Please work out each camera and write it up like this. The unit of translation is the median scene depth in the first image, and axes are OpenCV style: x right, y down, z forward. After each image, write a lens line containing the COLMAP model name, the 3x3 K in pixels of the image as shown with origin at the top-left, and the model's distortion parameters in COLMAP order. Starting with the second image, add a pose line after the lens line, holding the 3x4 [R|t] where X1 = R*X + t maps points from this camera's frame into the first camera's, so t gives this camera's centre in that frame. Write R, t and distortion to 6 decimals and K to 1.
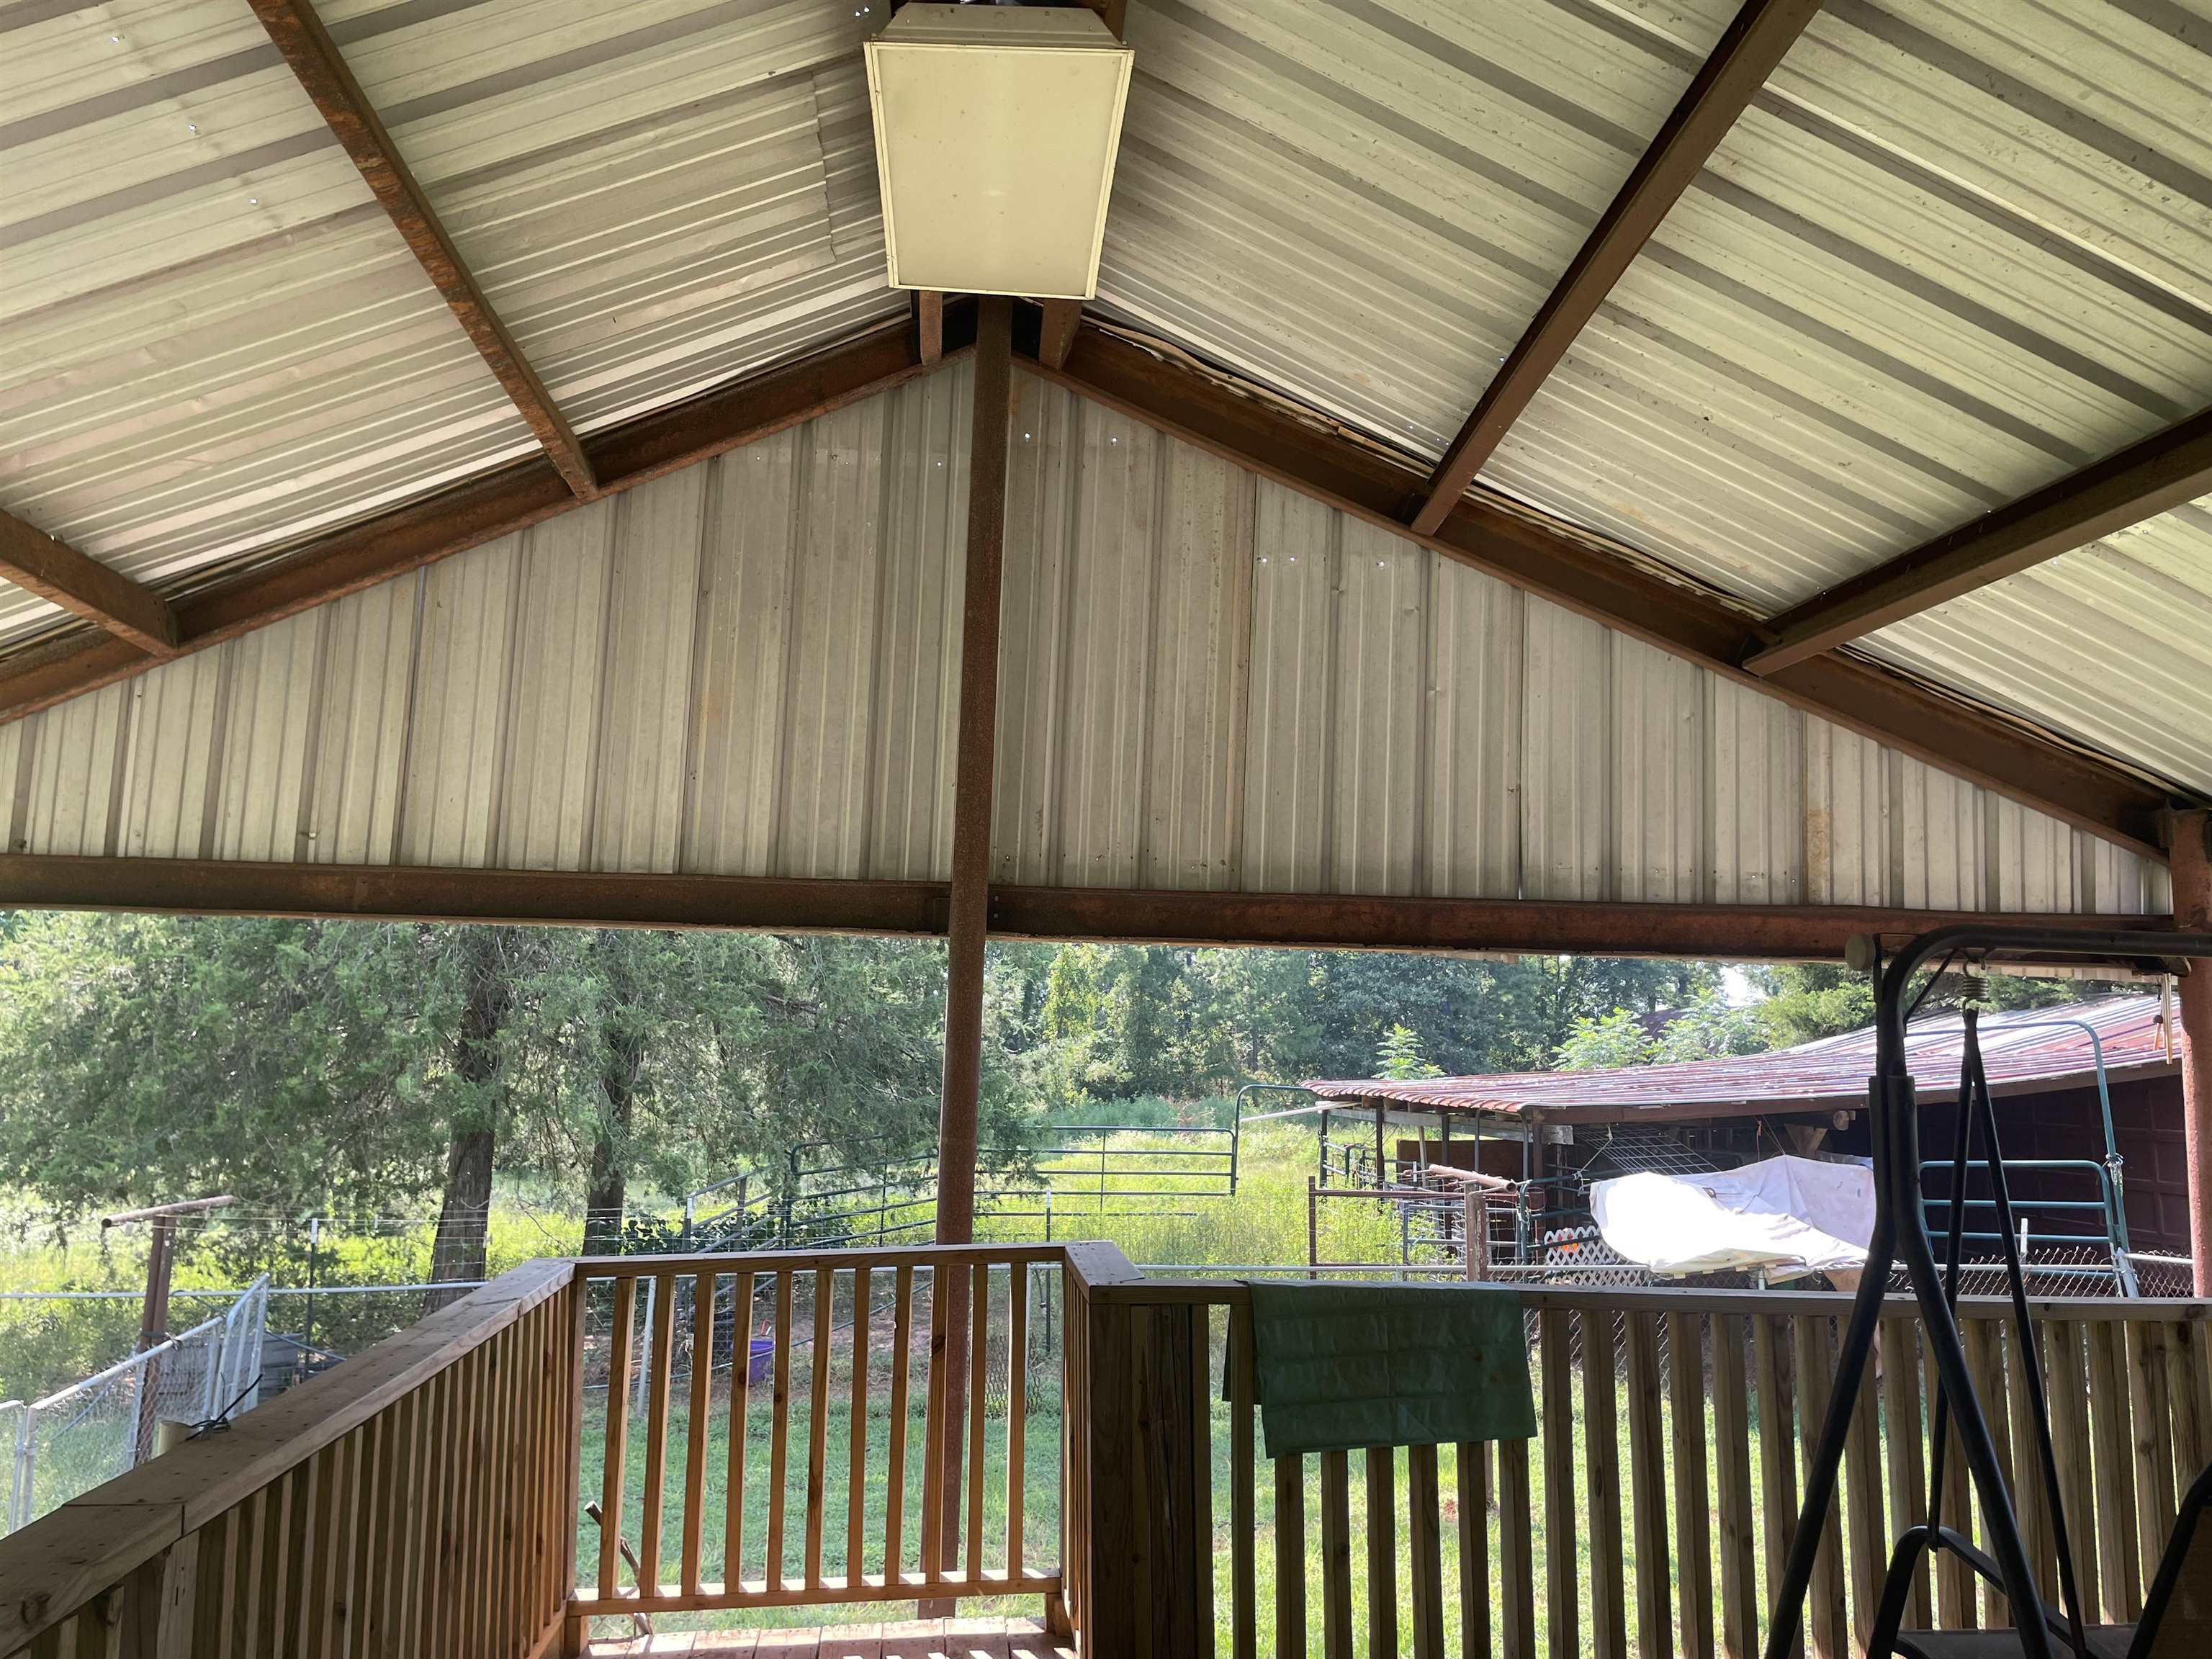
lens RADIAL K [[1696.3, 0, 1070.9], [0, 1696.3, 817.0], [0, 0, 1]] dist [0.093763, -0.120709]
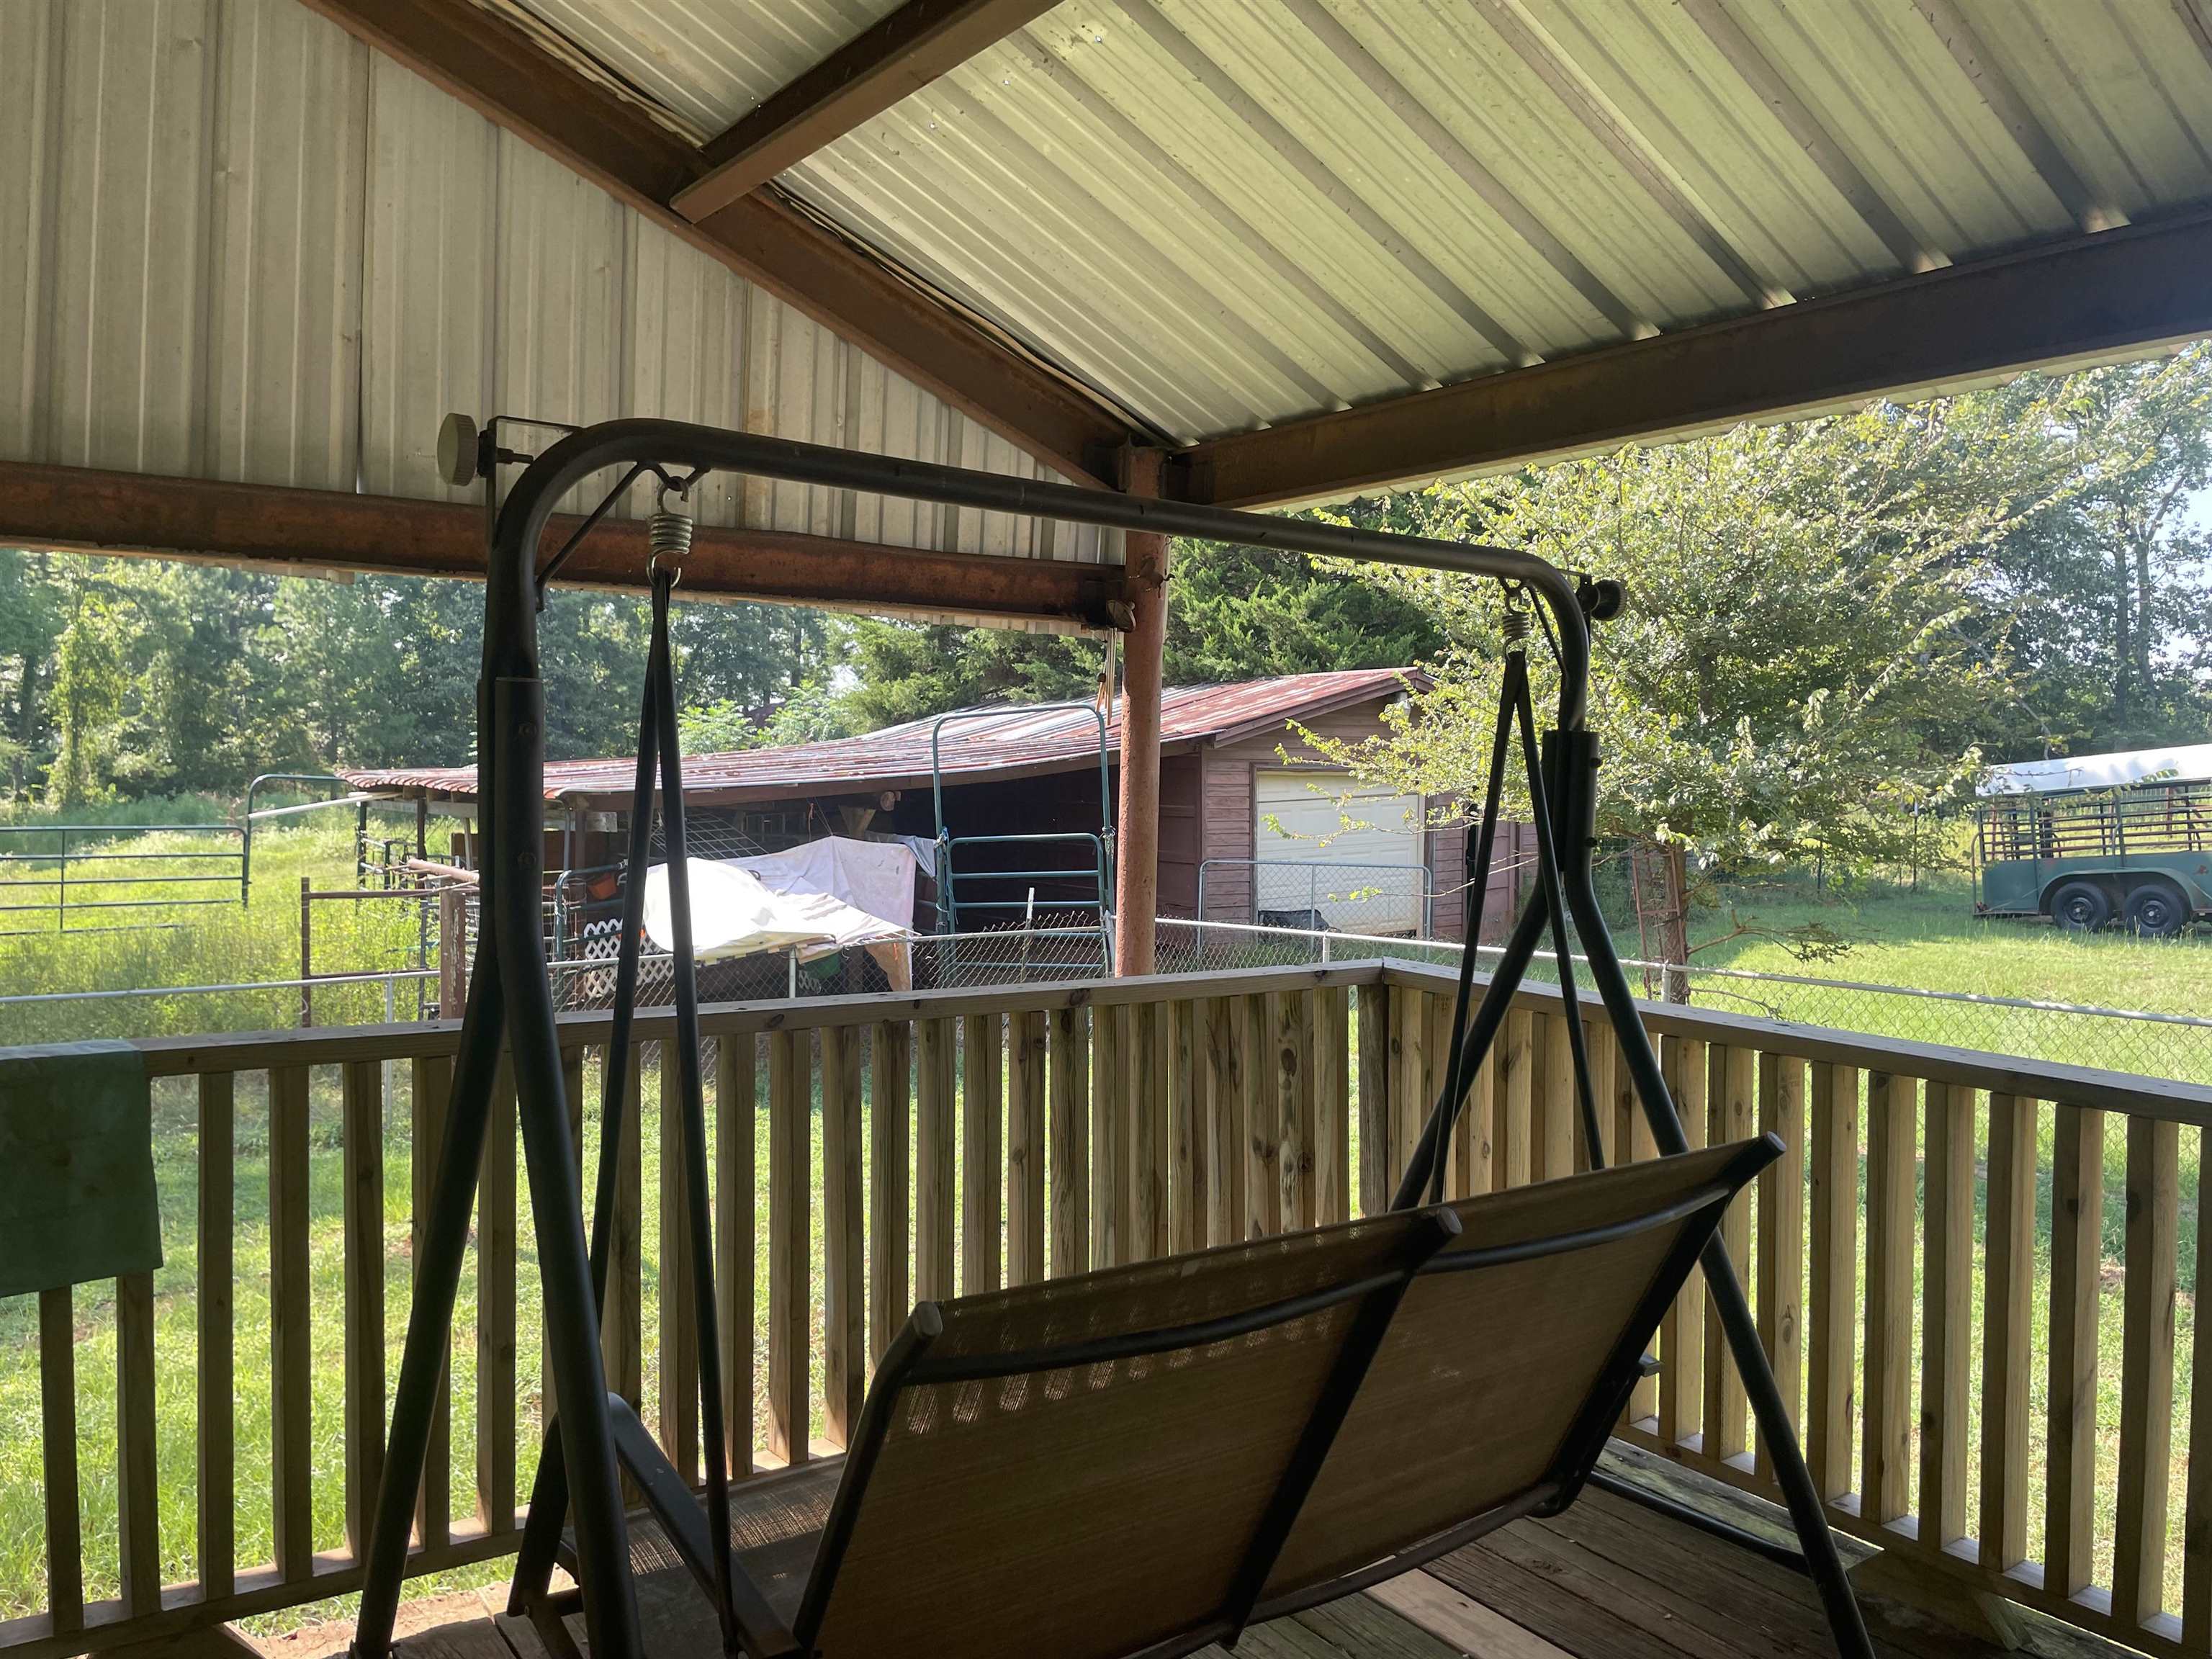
lens RADIAL K [[1696.3, 0, 1113.9], [0, 1696.3, 837.1], [0, 0, 1]] dist [0.093763, -0.120709]
pose [[0.868031, -0.024684, 0.495896, 0.172887], [-0.069555, 0.982870, 0.170674, 0.043190], [-0.491614, -0.182642, 0.851444, 0.197006]]
